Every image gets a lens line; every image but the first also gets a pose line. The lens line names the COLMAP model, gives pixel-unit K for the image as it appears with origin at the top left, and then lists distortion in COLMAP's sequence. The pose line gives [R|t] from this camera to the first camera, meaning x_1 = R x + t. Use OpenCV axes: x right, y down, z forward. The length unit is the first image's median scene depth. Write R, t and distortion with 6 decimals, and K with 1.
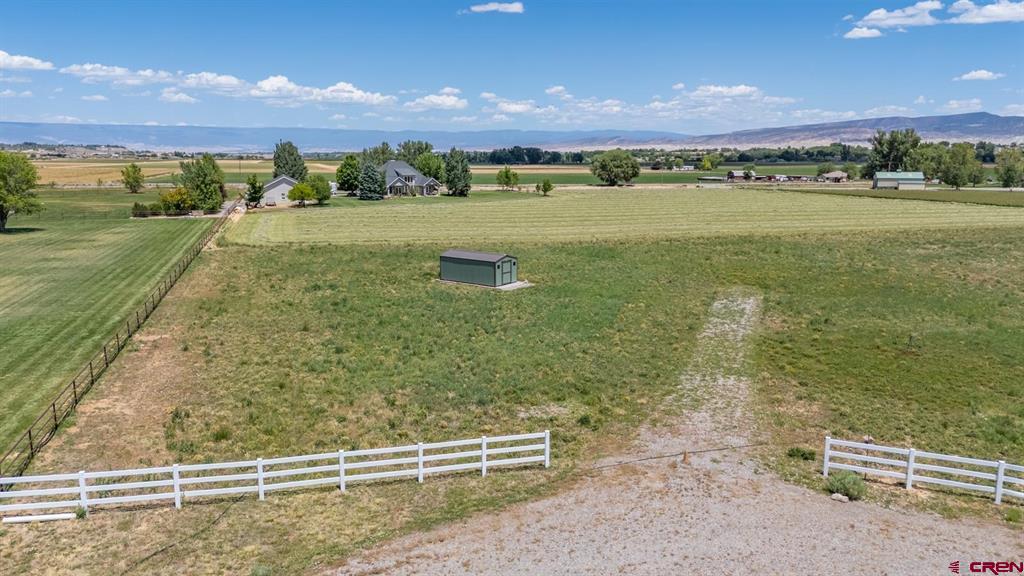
lens RADIAL K [[752.9, 0, 513.4], [0, 752.9, 290.5], [0, 0, 1]] dist [0.068502, -0.074622]
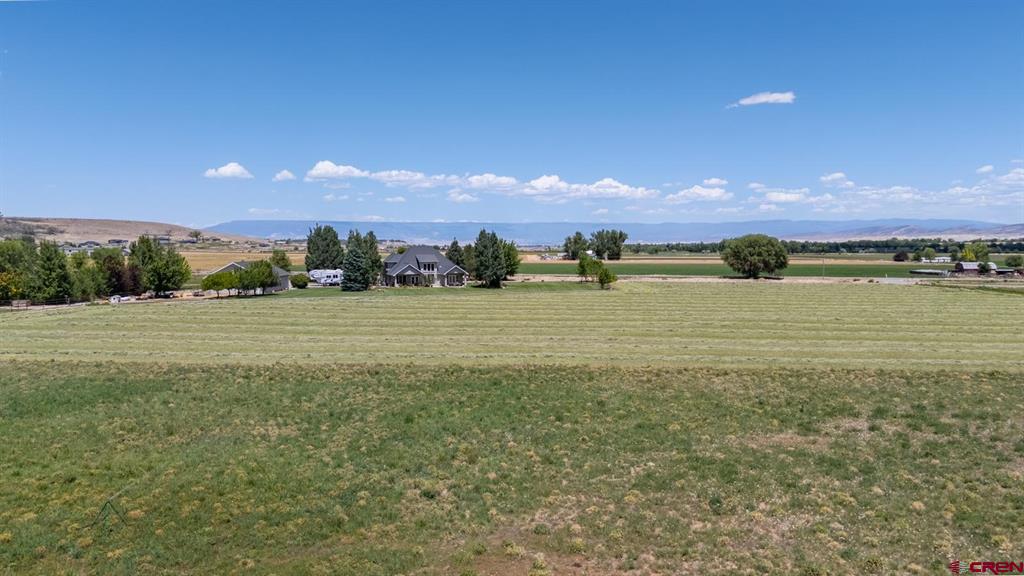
lens RADIAL K [[766.0, 0, 514.4], [0, 766.0, 260.2], [0, 0, 1]] dist [0.045829, -0.035996]
pose [[0.942994, 0.003457, -0.332791, 0.236088], [-0.056526, 0.987081, -0.149918, -0.032465], [0.327973, 0.160183, 0.931008, 0.234463]]
